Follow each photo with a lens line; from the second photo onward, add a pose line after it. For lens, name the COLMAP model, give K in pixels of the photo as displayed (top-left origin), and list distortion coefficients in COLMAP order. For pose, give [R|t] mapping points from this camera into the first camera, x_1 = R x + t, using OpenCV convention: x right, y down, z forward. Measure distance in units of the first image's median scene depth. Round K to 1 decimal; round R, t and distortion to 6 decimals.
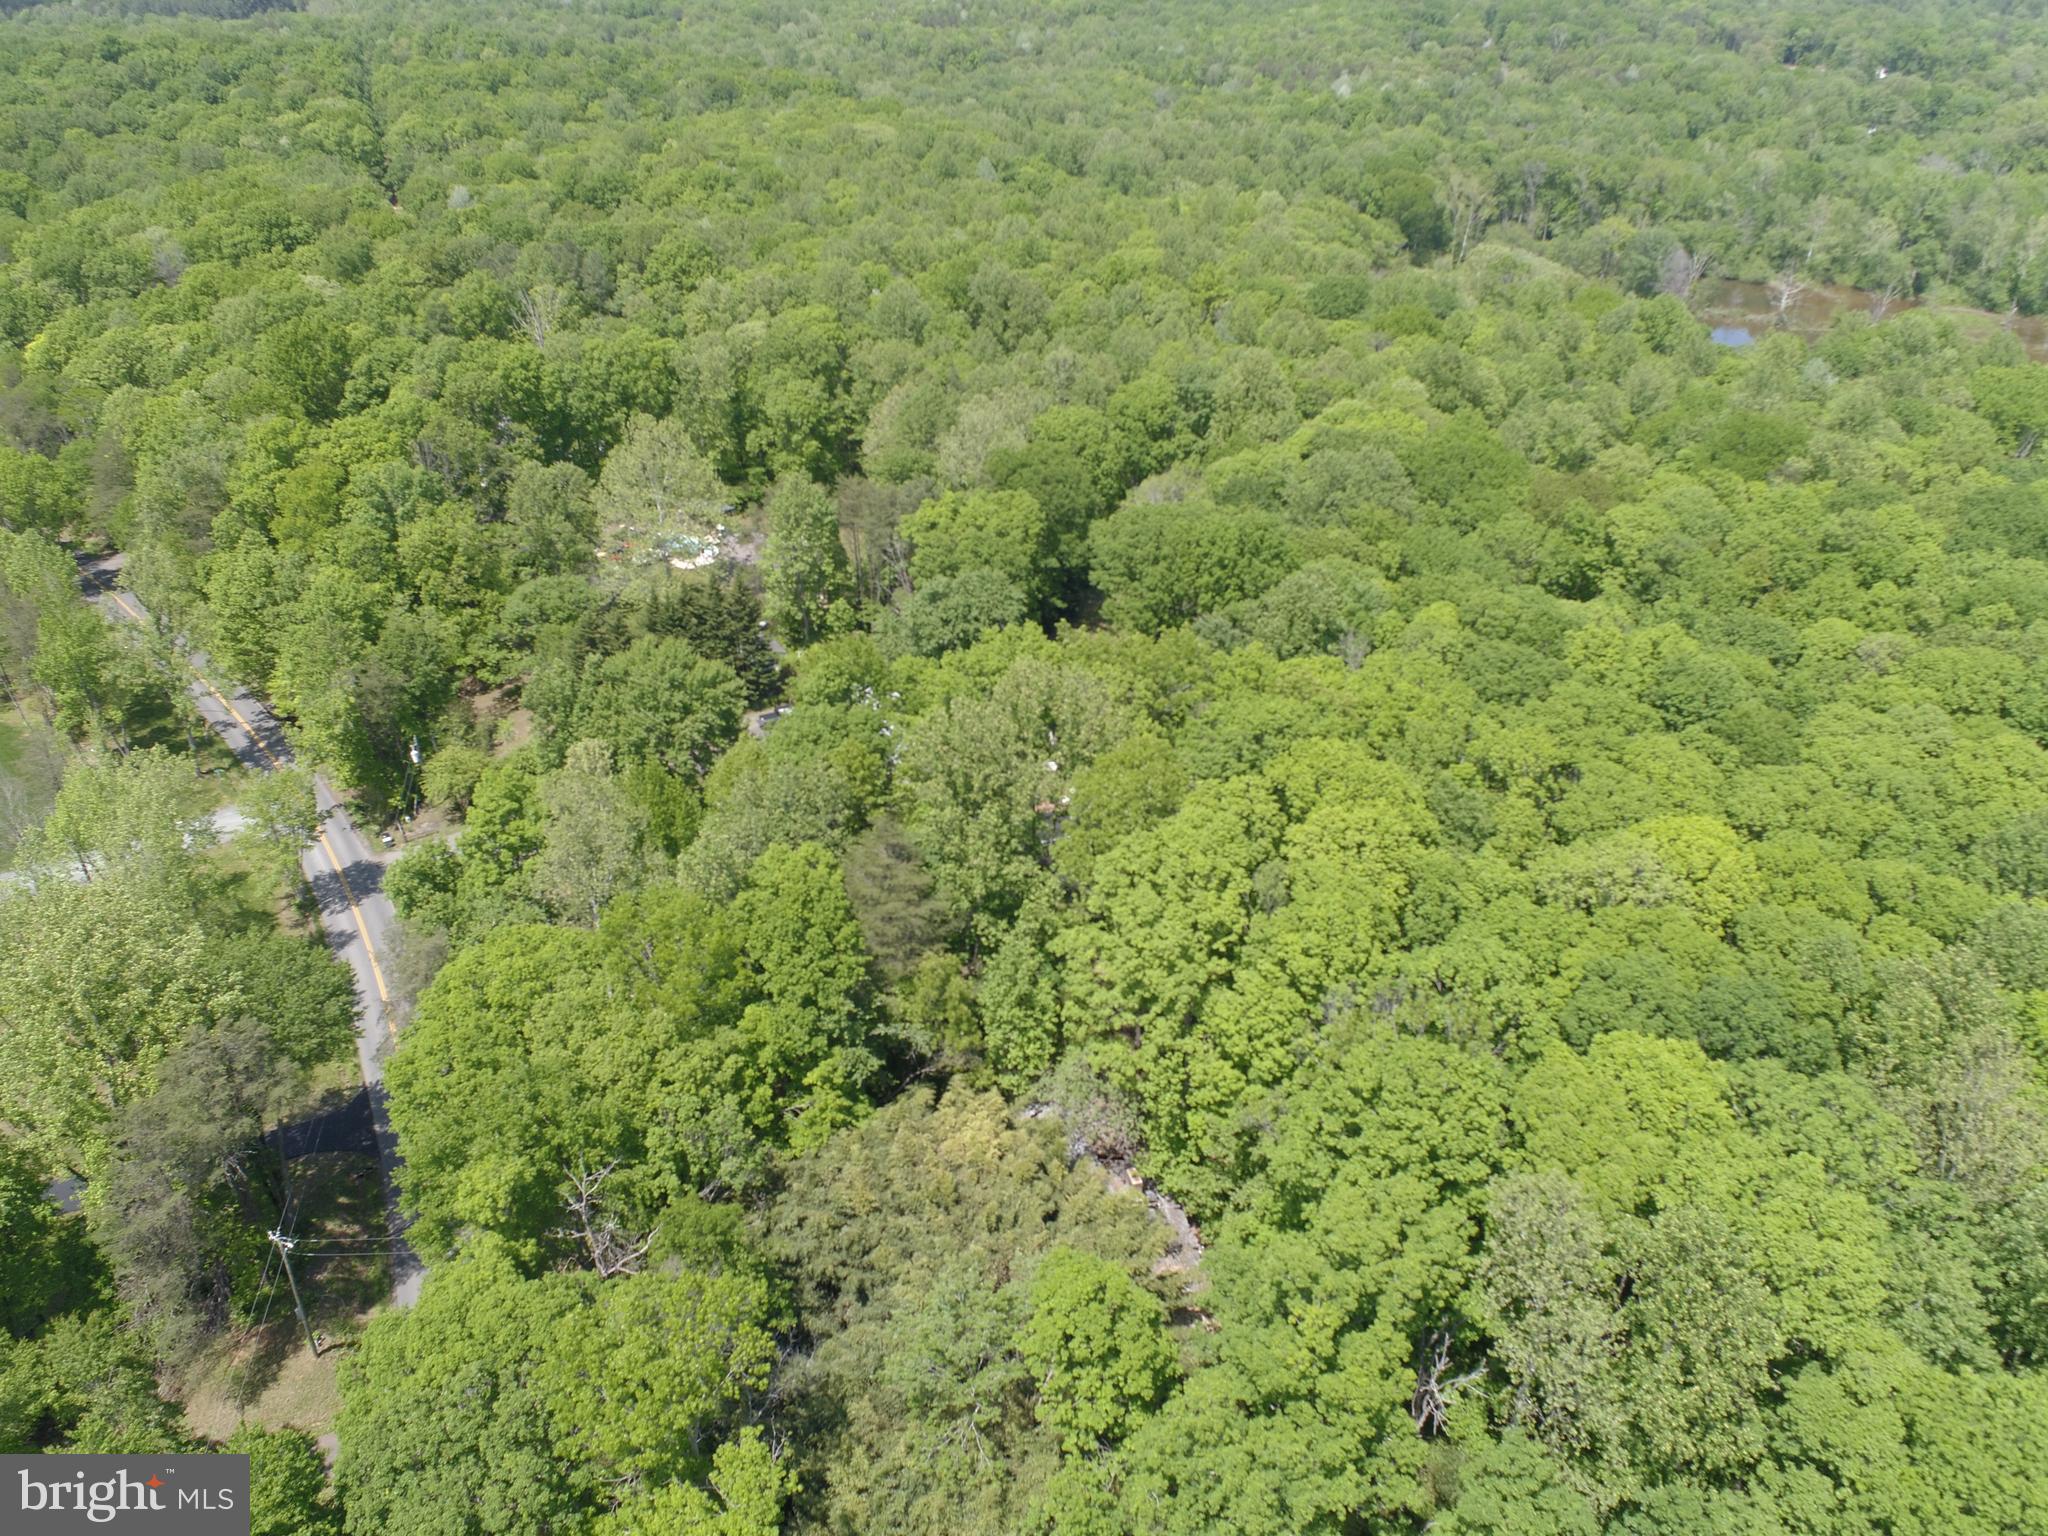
lens RADIAL K [[1567.7, 0, 1027.8], [0, 1567.7, 773.1], [0, 0, 1]] dist [-0.013693, 0.008300]
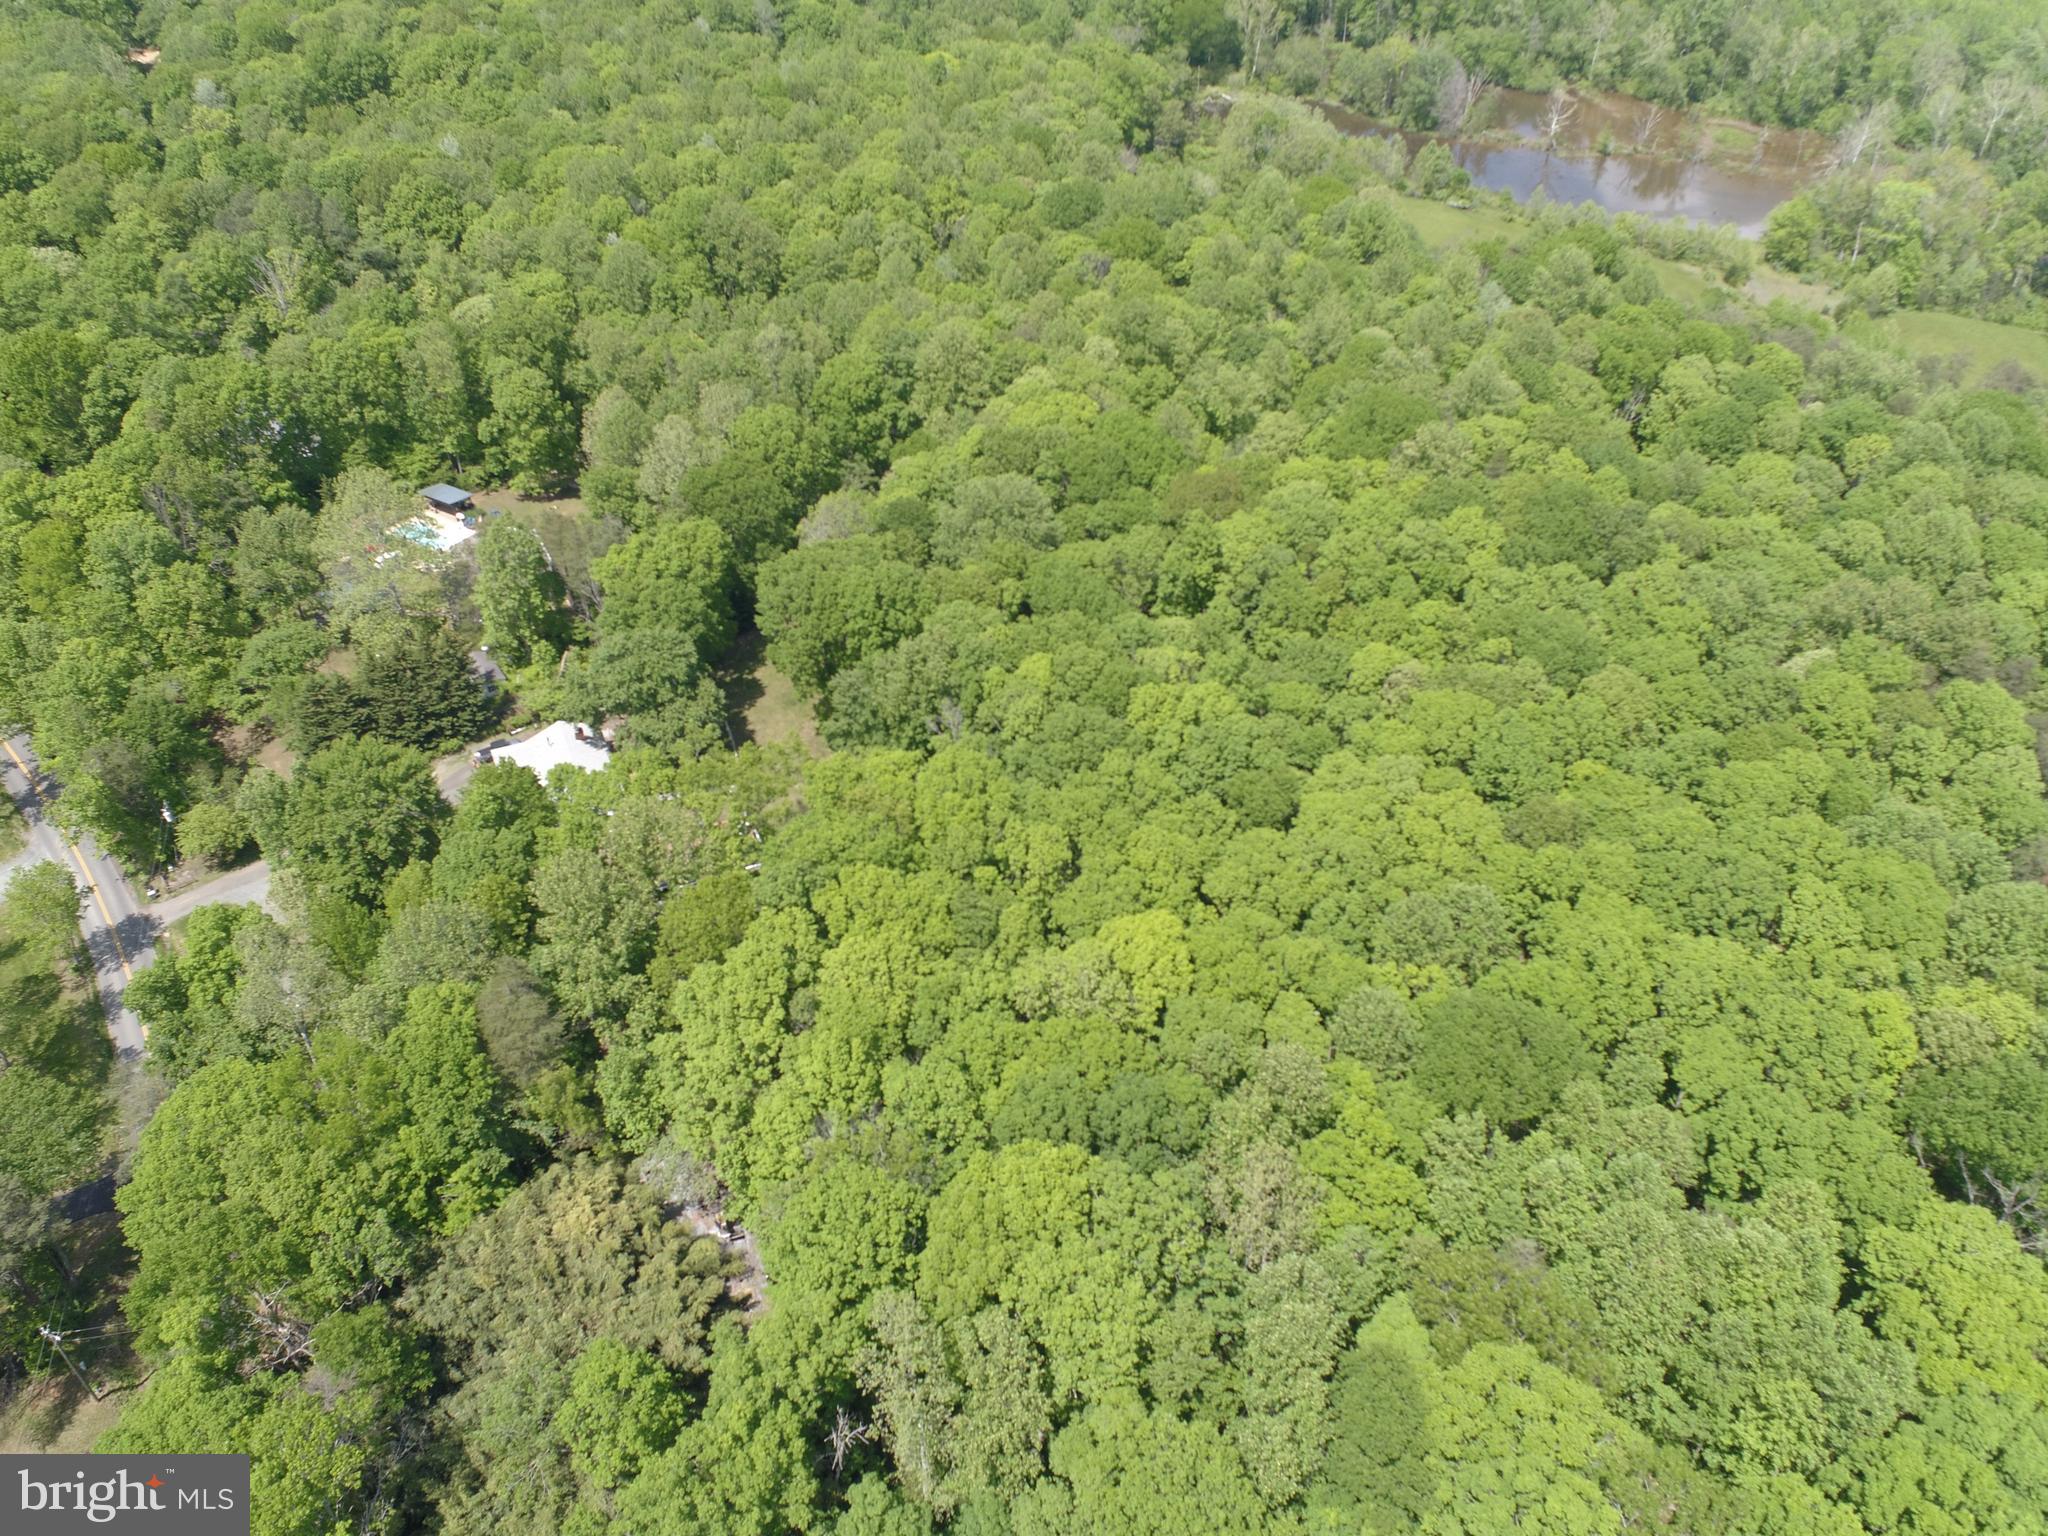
lens RADIAL K [[1562.2, 0, 1025.6], [0, 1562.2, 780.4], [0, 0, 1]] dist [-0.009127, 0.004289]
pose [[0.997224, -0.053682, 0.051601, 0.191341], [0.043885, 0.983568, 0.175125, -0.225260], [-0.060154, -0.172374, 0.983193, -0.169417]]
